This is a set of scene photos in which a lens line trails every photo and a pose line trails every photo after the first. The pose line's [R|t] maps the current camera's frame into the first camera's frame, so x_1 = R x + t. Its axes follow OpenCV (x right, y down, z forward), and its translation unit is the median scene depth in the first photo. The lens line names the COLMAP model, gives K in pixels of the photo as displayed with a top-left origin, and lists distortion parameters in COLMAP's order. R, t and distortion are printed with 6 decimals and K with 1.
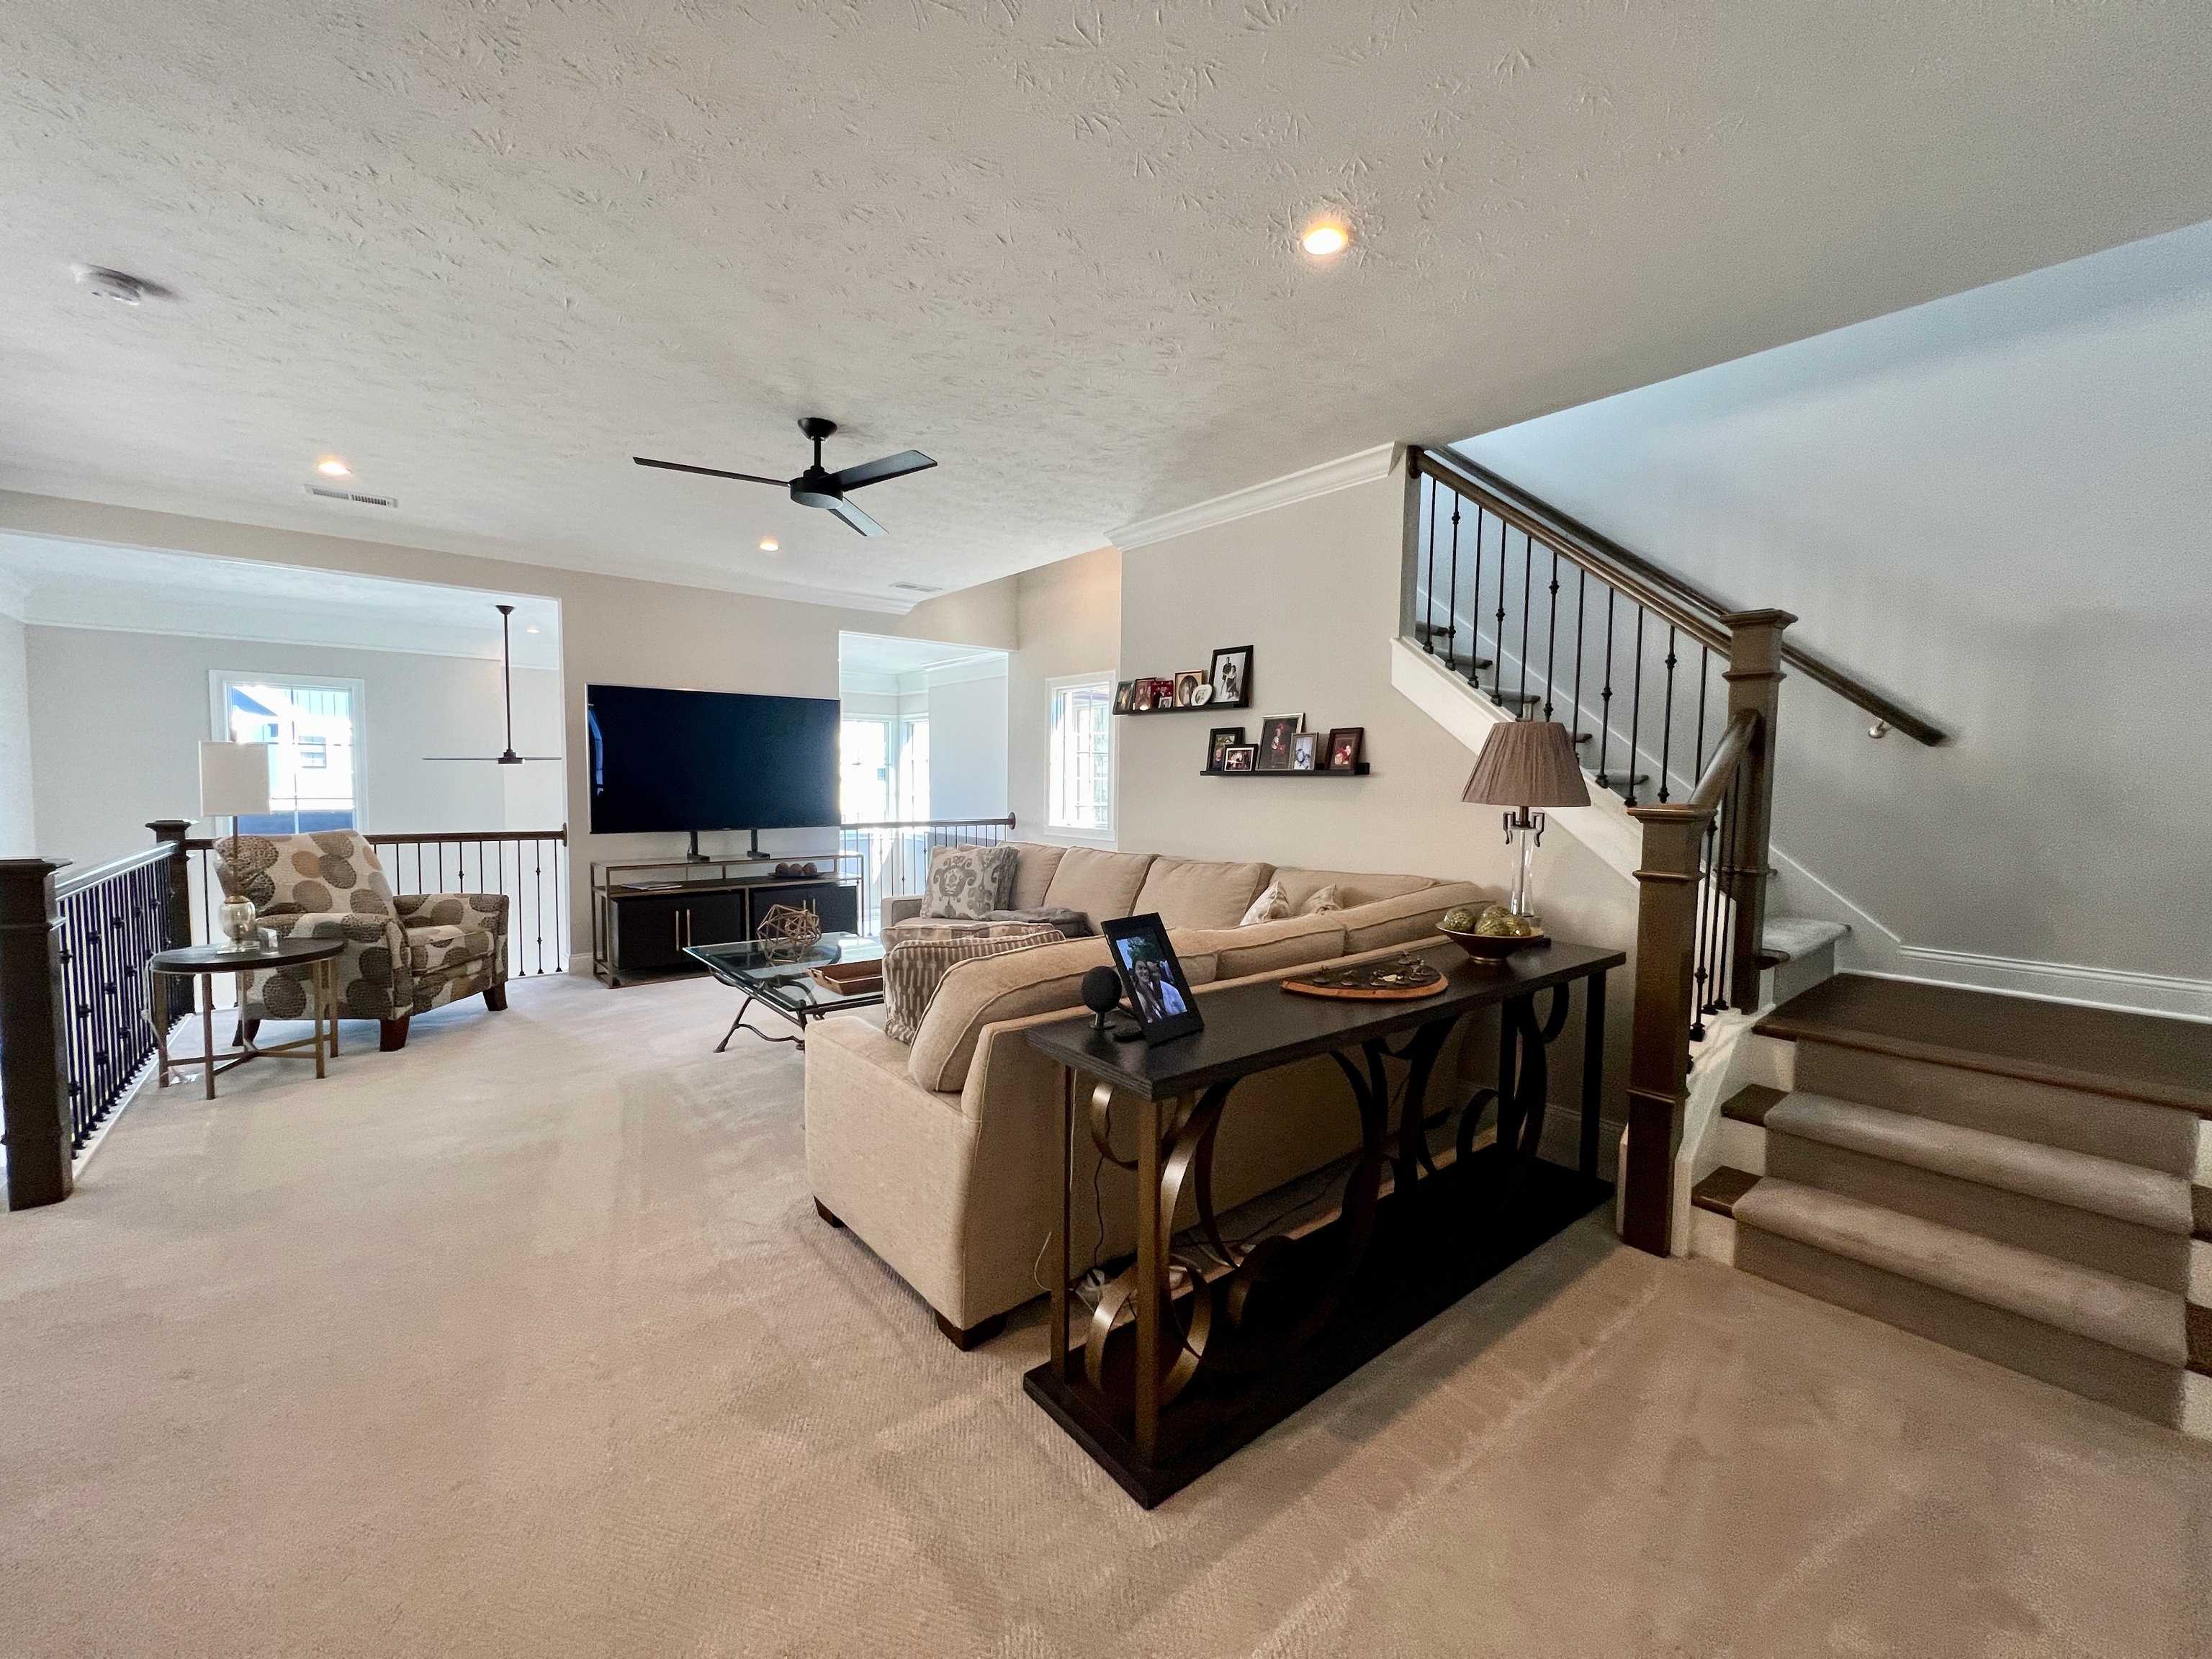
lens RADIAL K [[891.4, 0, 1106.0], [0, 891.4, 829.5], [0, 0, 1]] dist [0.001596, 0.000595]
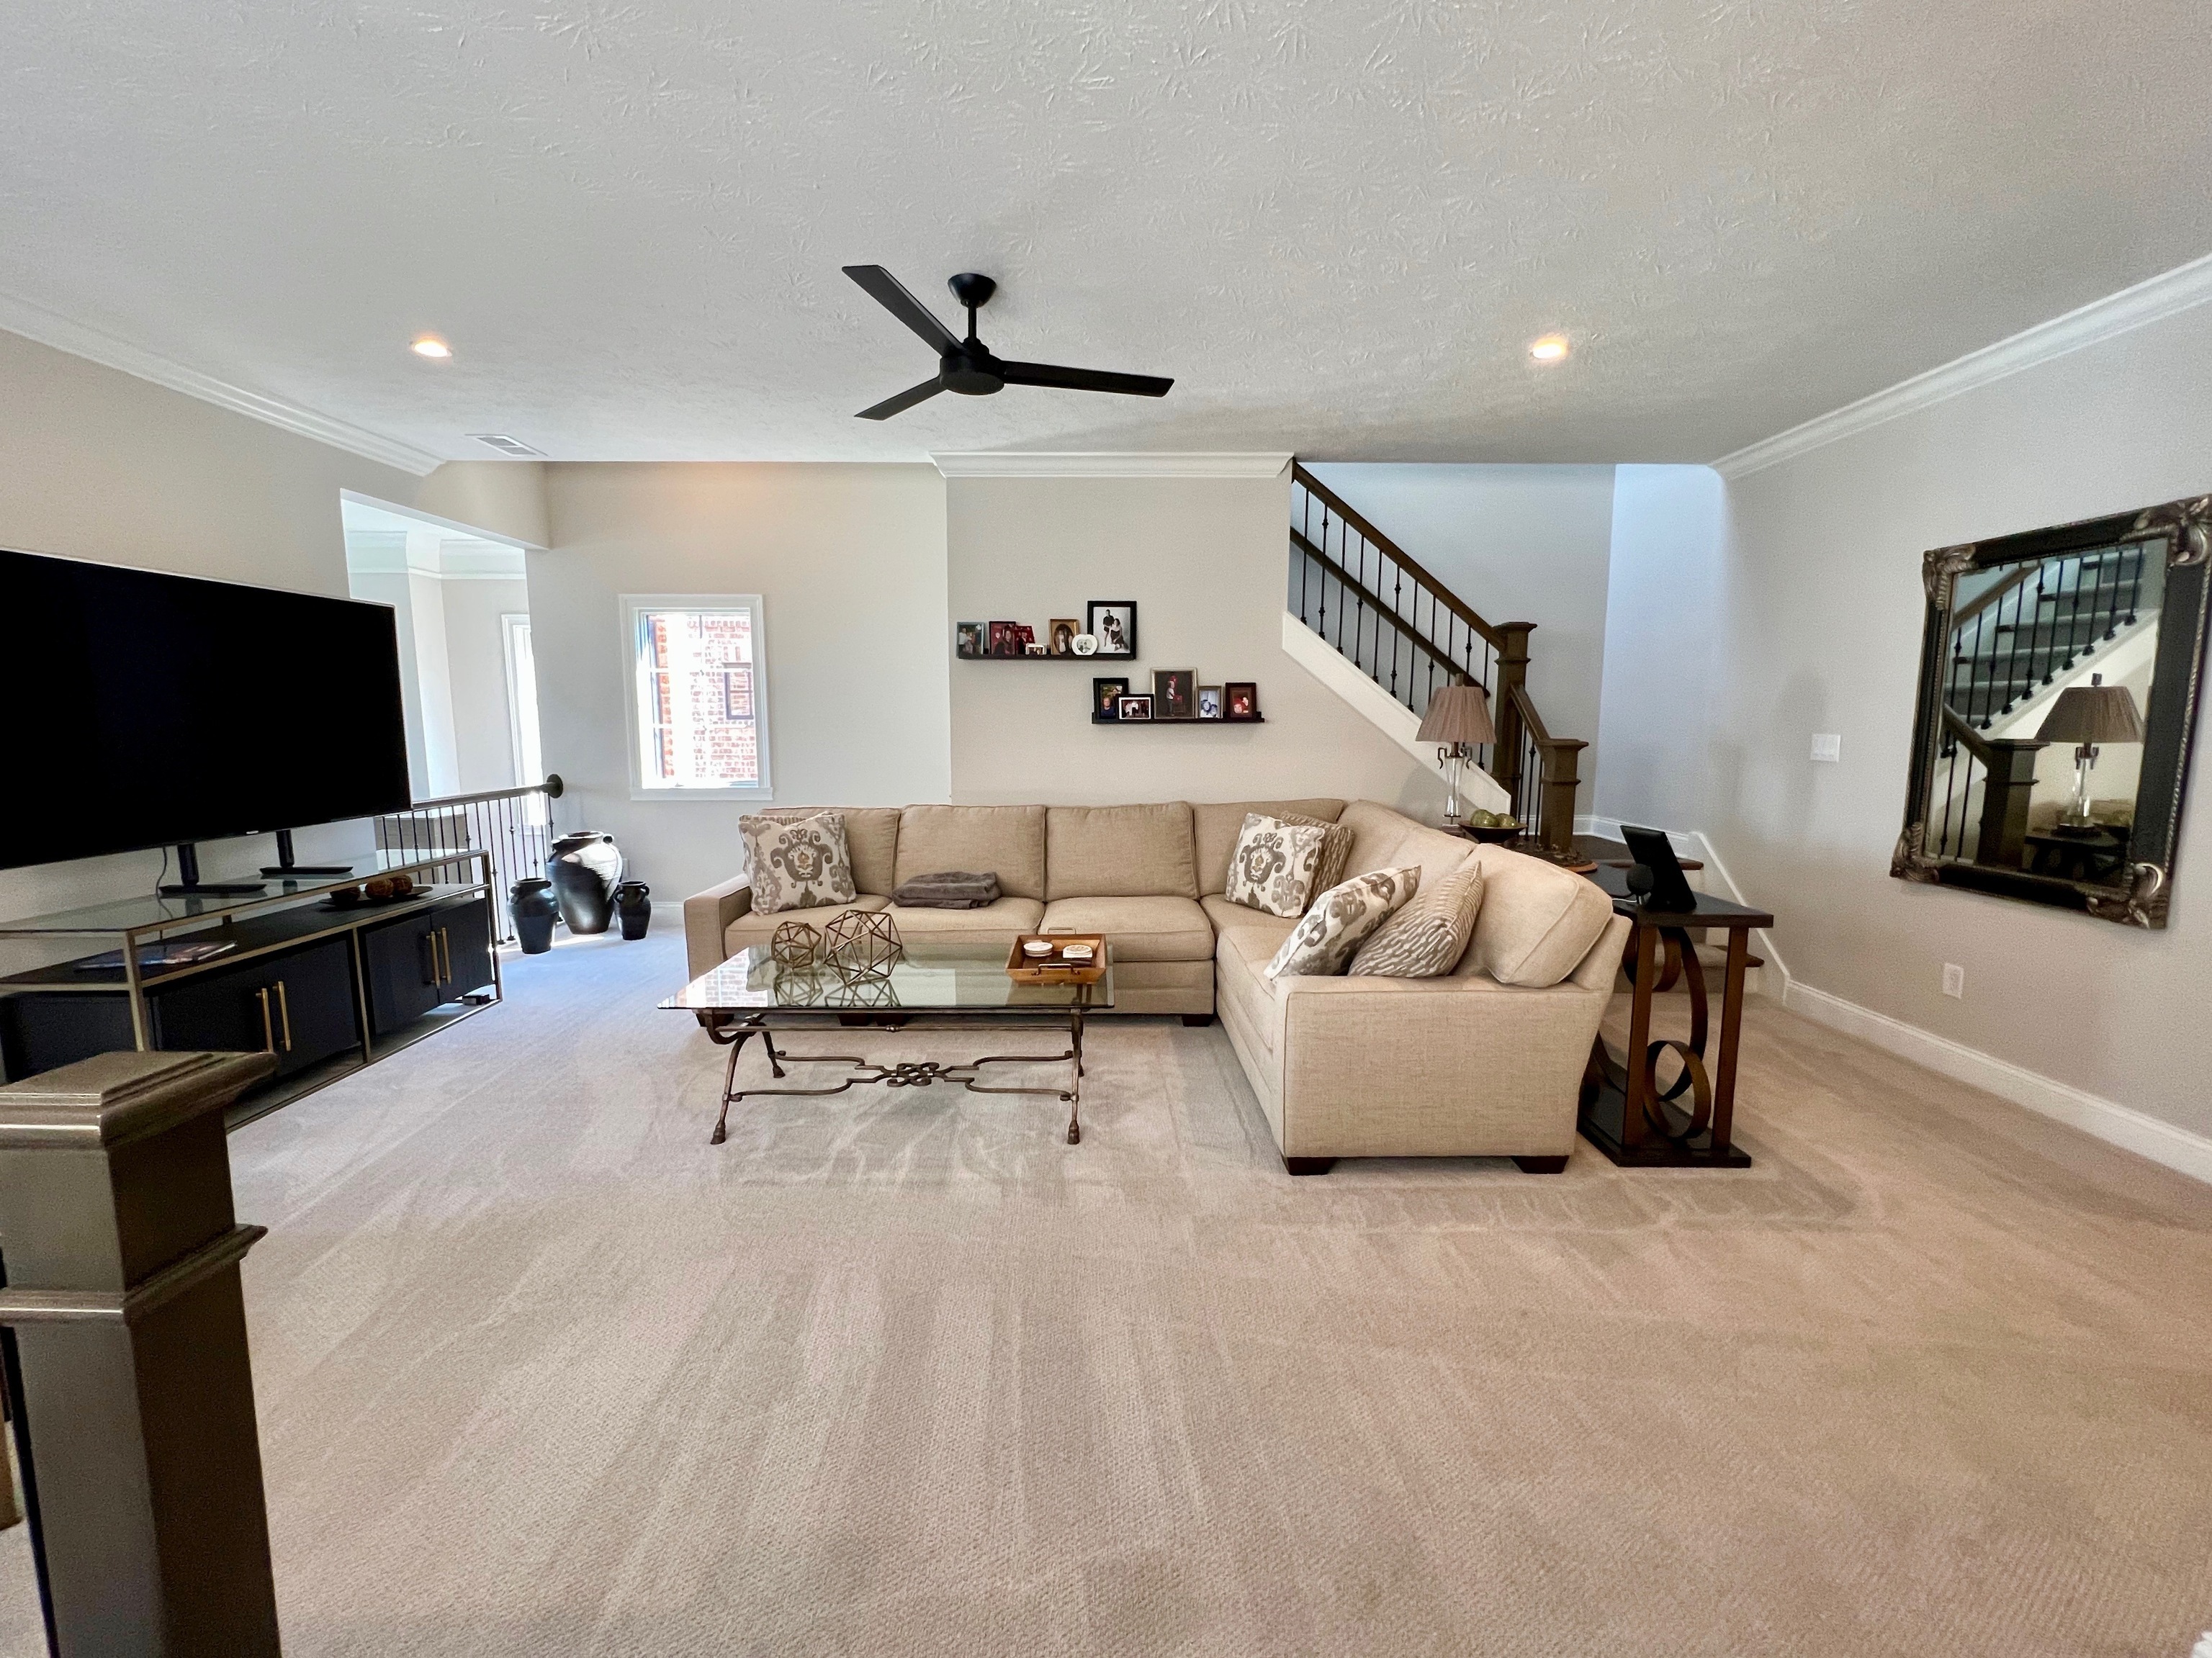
lens RADIAL K [[925.5, 0, 1106.0], [0, 925.5, 829.0], [0, 0, 1]] dist [-0.000563, -0.000017]
pose [[0.633340, -0.106892, 0.766456, -0.734535], [0.053202, 0.994086, 0.094676, -0.040447], [-0.772043, -0.019185, 0.635281, 0.307168]]
